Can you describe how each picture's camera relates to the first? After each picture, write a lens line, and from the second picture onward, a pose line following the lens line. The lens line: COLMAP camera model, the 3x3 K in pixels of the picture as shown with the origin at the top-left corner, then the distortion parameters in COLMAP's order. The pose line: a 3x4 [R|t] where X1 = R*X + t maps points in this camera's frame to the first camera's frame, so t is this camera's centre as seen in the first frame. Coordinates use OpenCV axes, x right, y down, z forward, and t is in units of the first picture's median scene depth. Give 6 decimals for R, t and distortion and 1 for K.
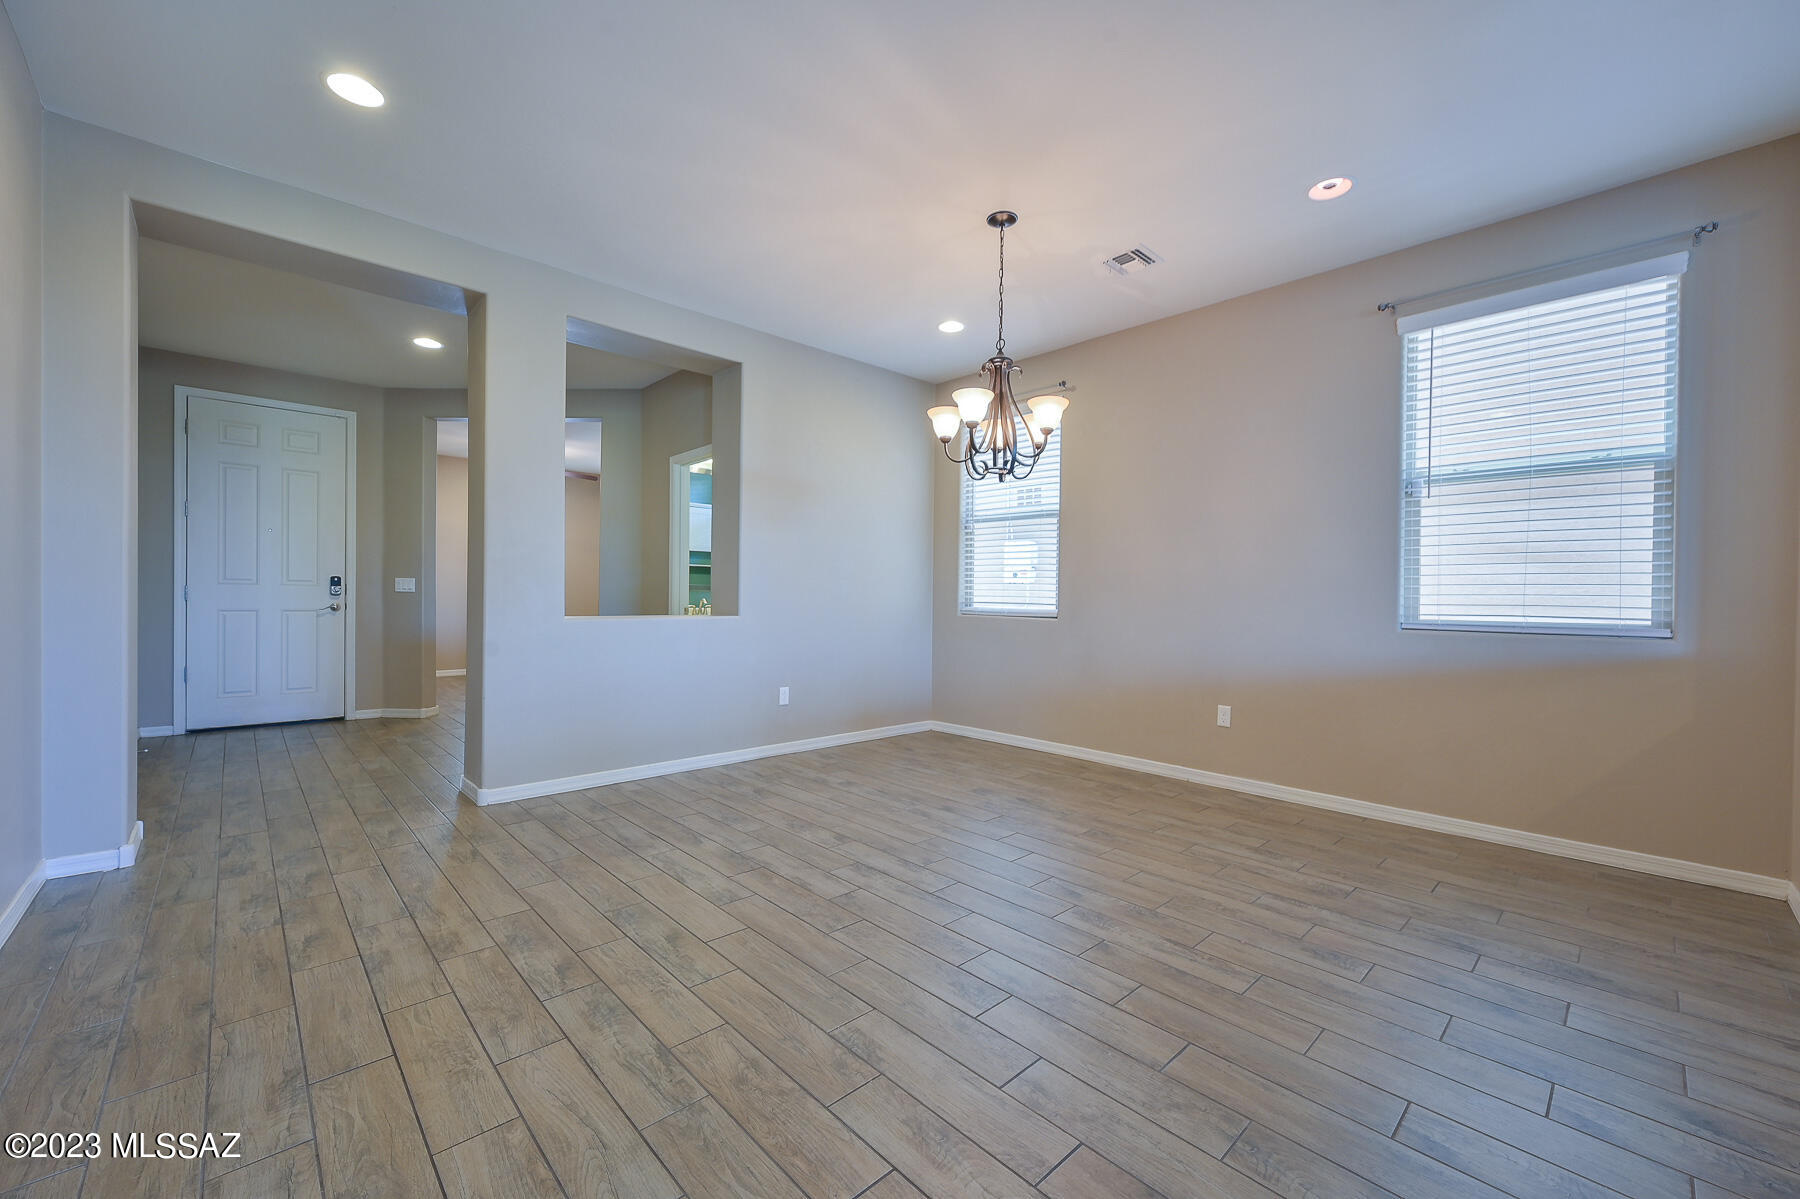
lens RADIAL K [[707.4, 0, 904.2], [0, 707.4, 604.6], [0, 0, 1]] dist [-0.003108, 0.000391]
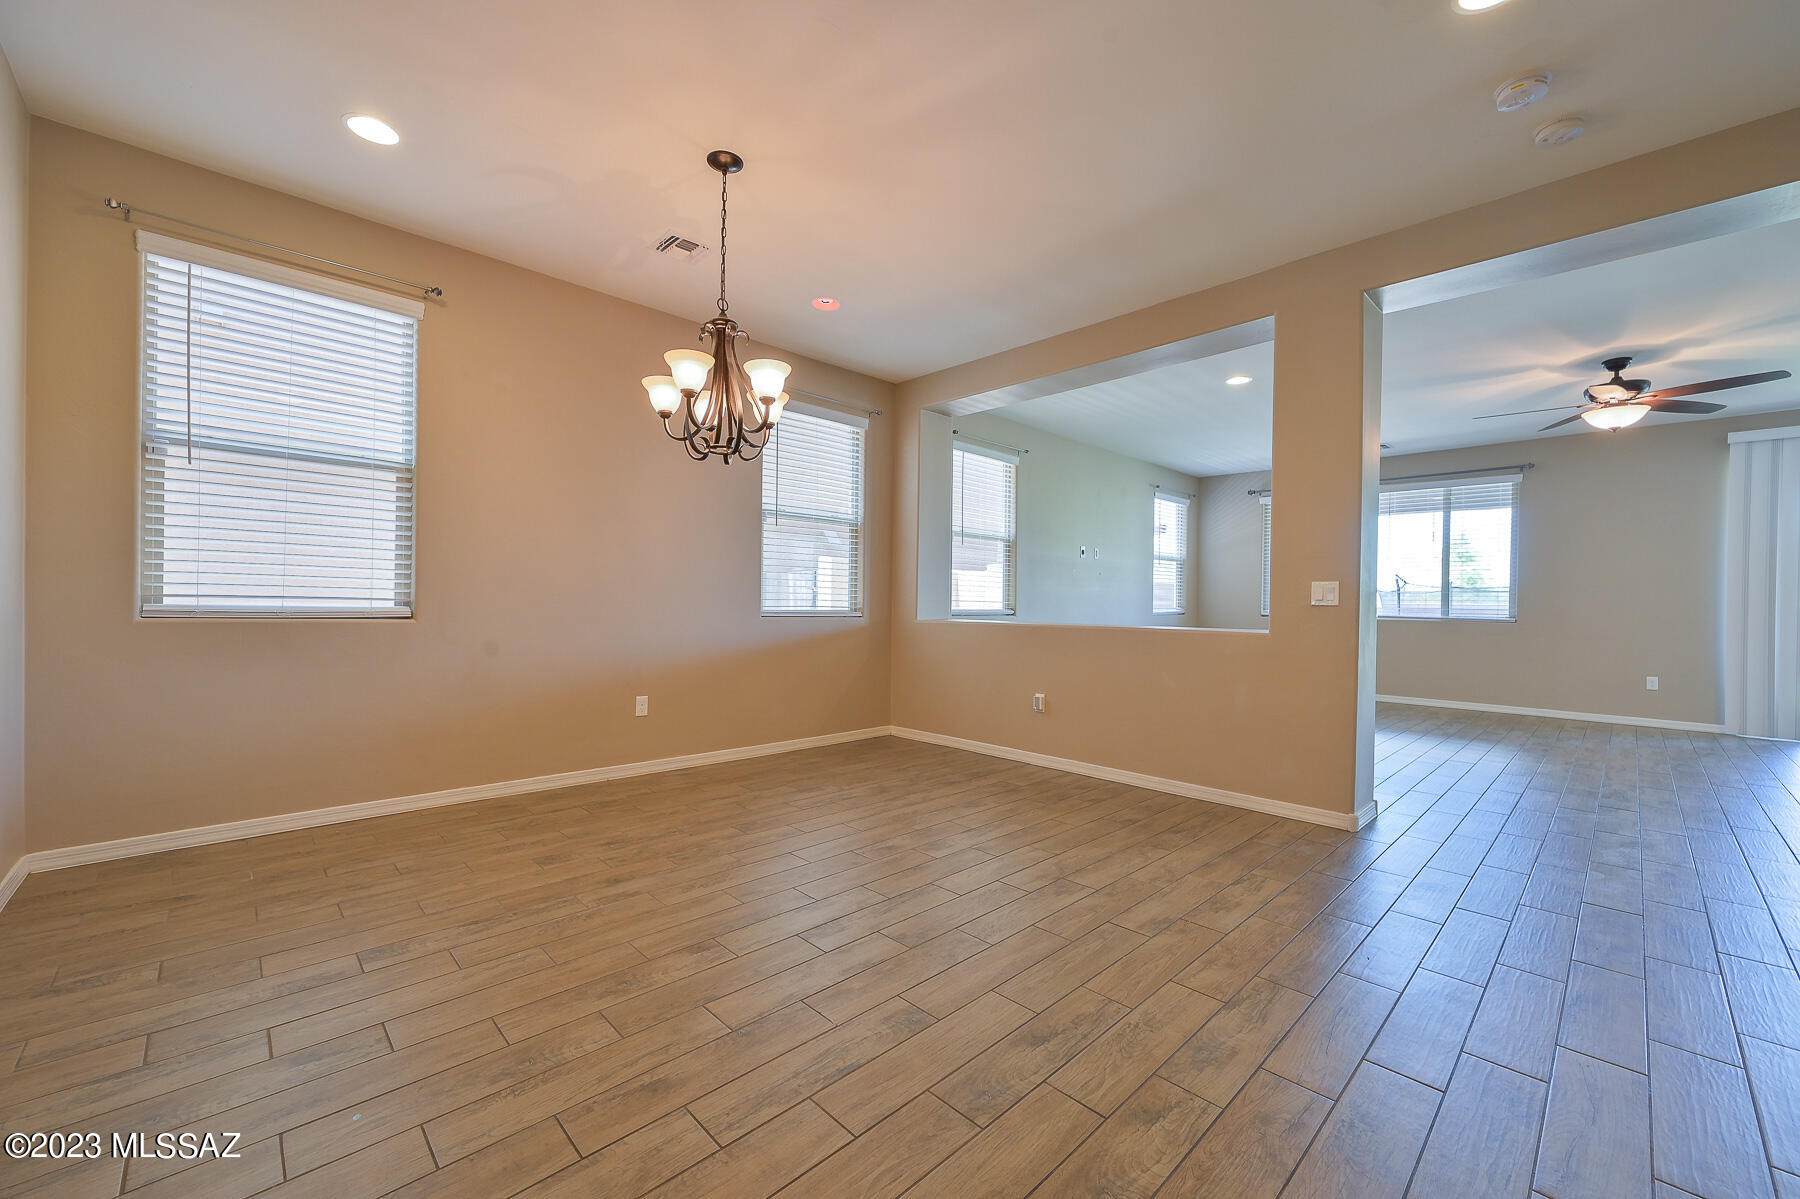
lens RADIAL K [[707.4, 0, 904.2], [0, 707.4, 604.6], [0, 0, 1]] dist [-0.003108, 0.000391]
pose [[-0.010958, -0.014954, 0.999828, -0.786339], [-0.006974, 0.999865, 0.014878, -0.013944], [-0.999916, -0.006810, -0.011061, 0.828456]]
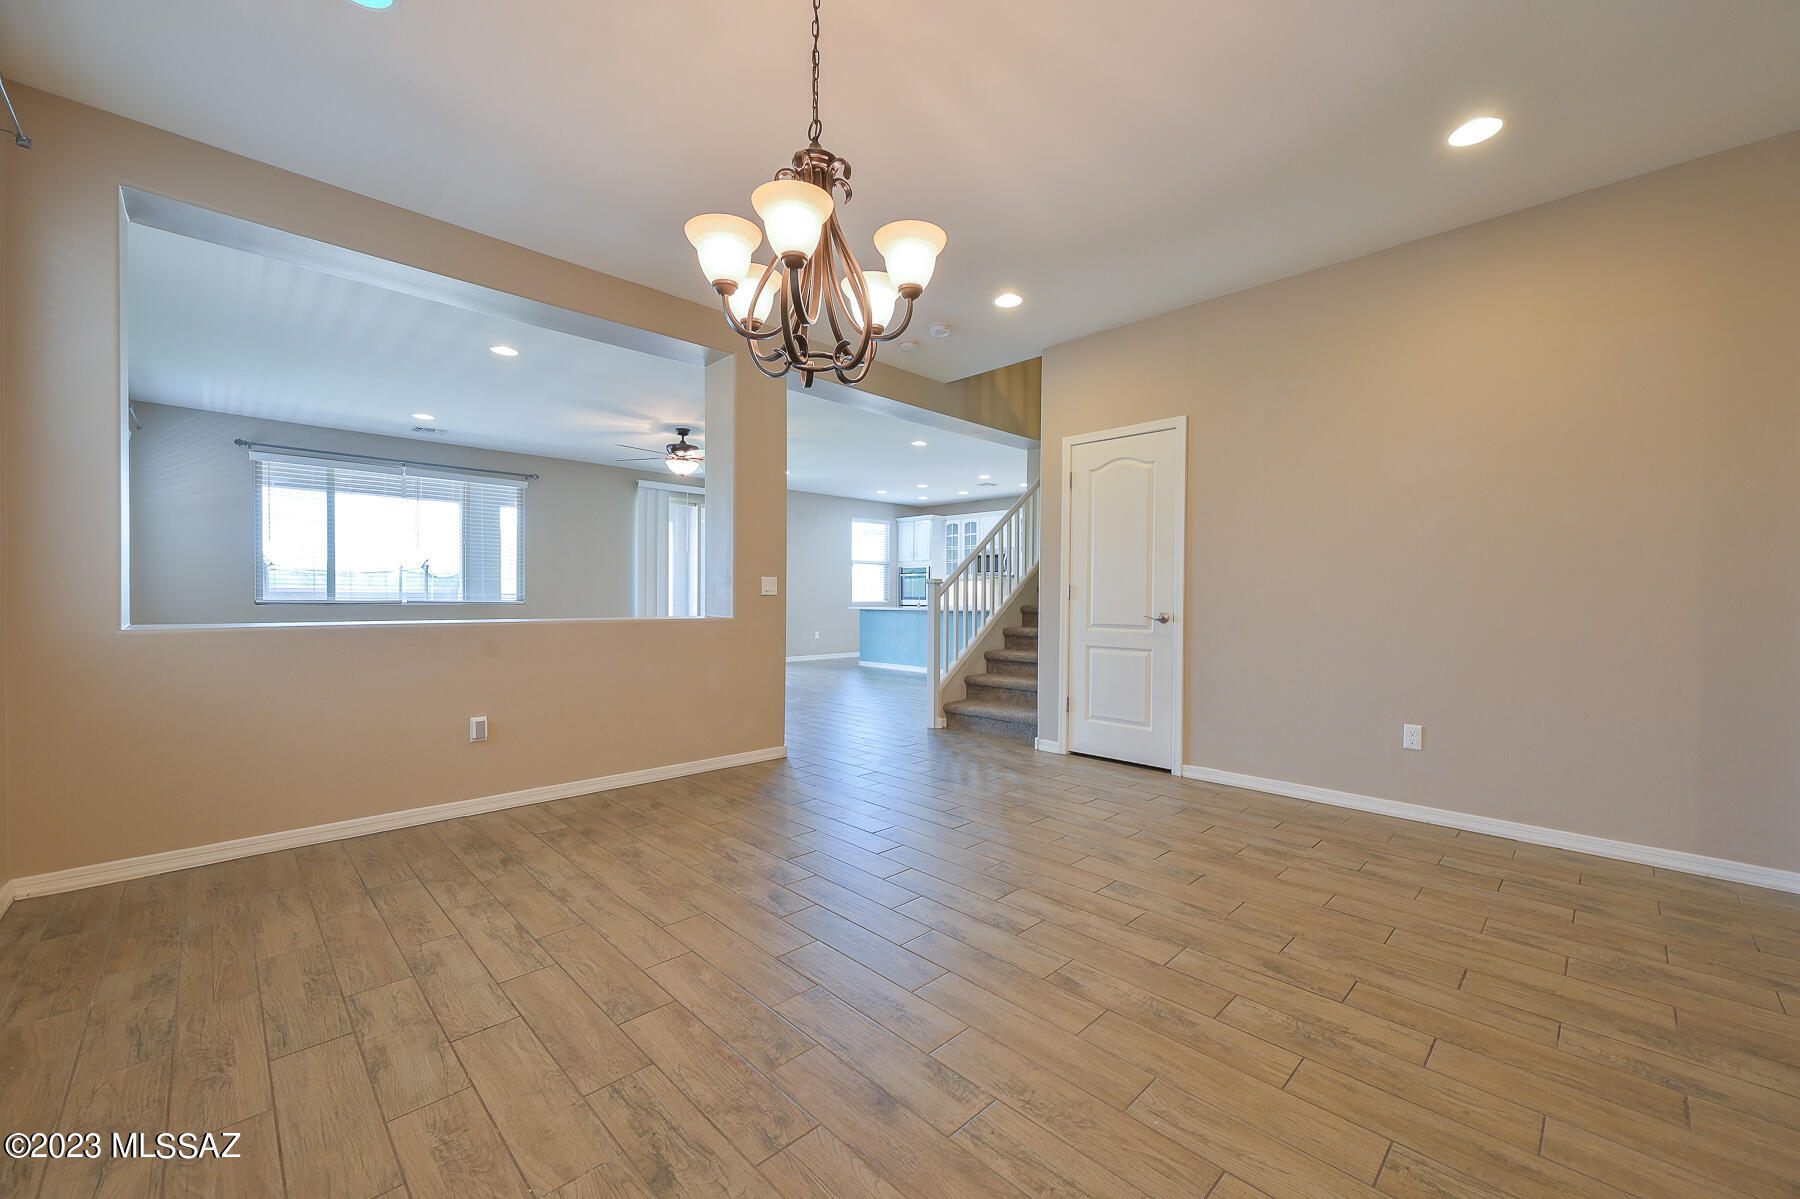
lens RADIAL K [[707.4, 0, 904.2], [0, 707.4, 604.6], [0, 0, 1]] dist [-0.003108, 0.000391]
pose [[-0.999641, -0.018296, -0.019560, 0.074456], [-0.018626, 0.999685, 0.016829, -0.011079], [0.019246, 0.017187, -0.999667, 1.646864]]
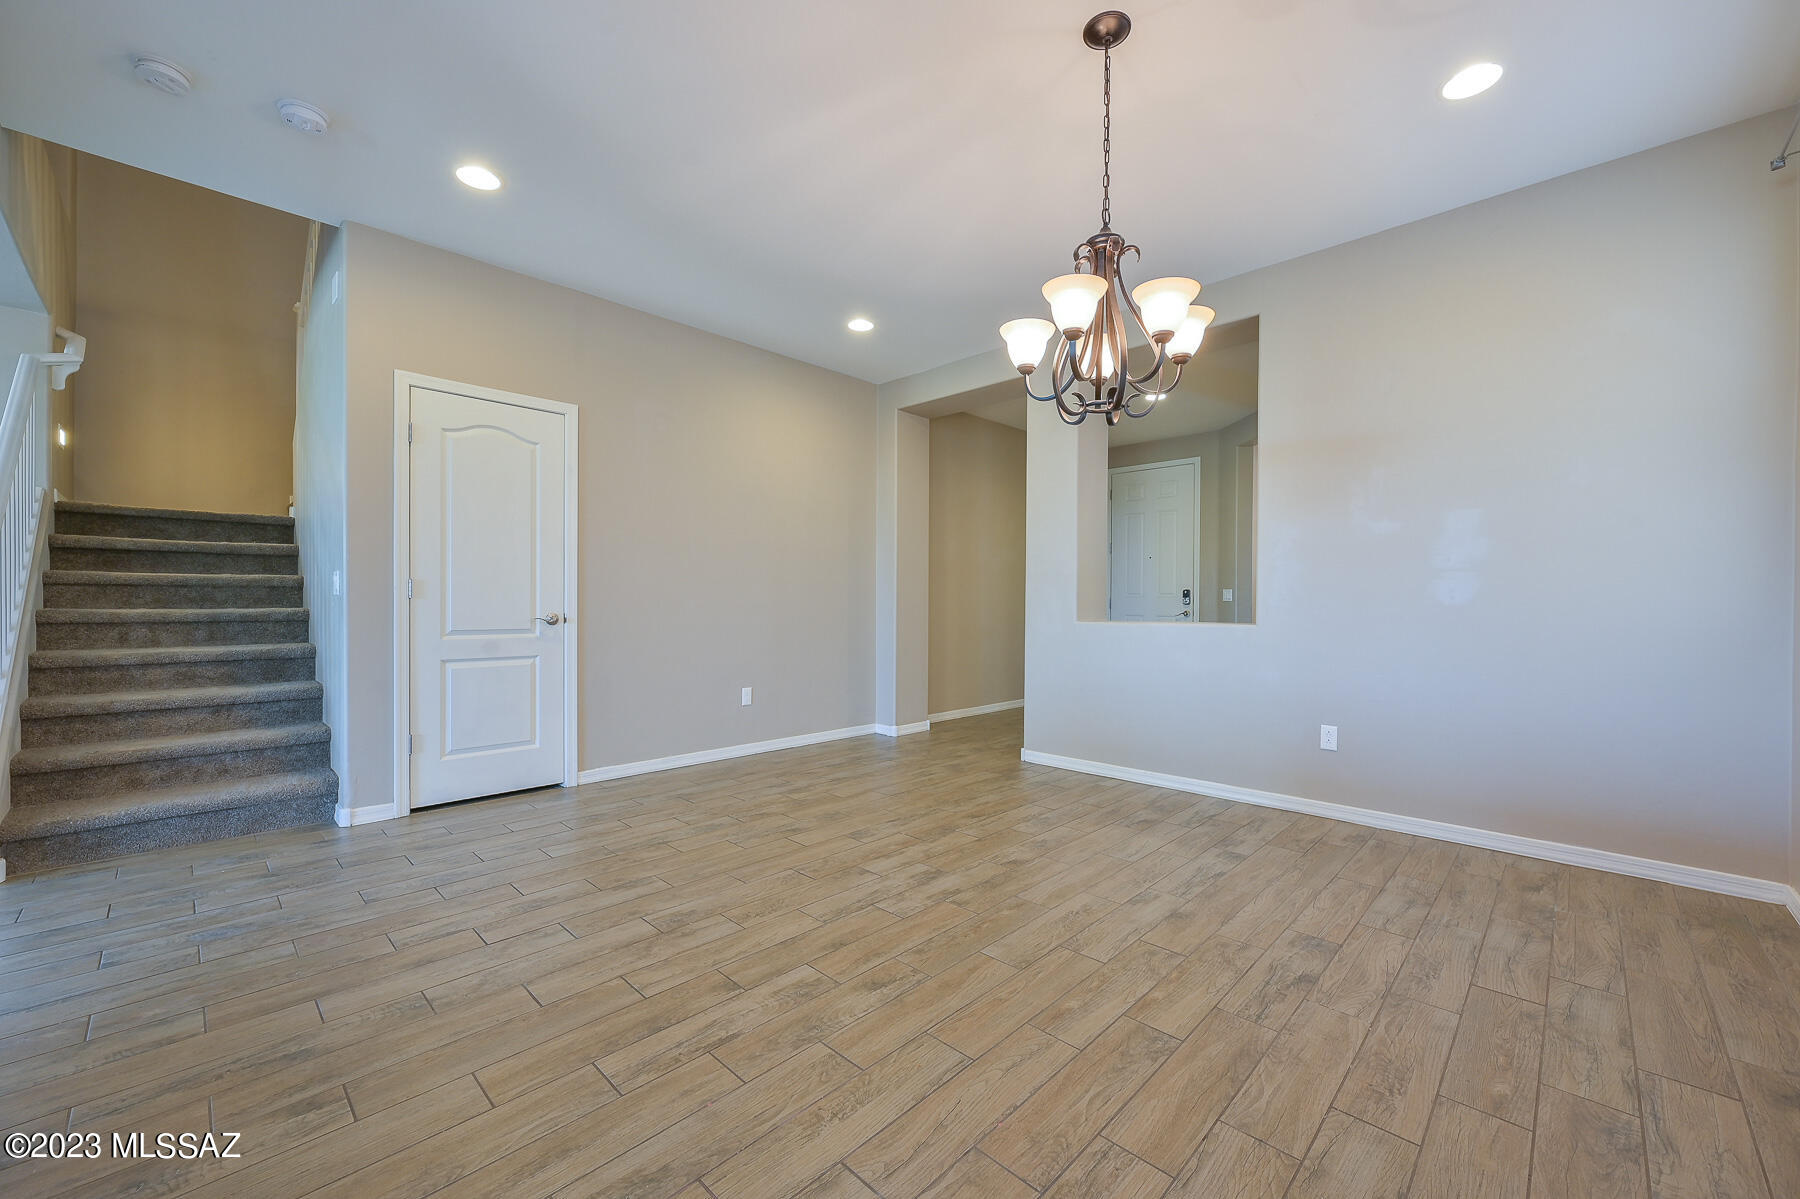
lens RADIAL K [[707.4, 0, 904.2], [0, 707.4, 604.6], [0, 0, 1]] dist [-0.003108, 0.000391]
pose [[0.043345, -0.007693, -0.999031, 0.836608], [-0.011416, 0.999901, -0.008195, 0.006045], [0.998995, 0.011760, 0.043253, 0.830894]]
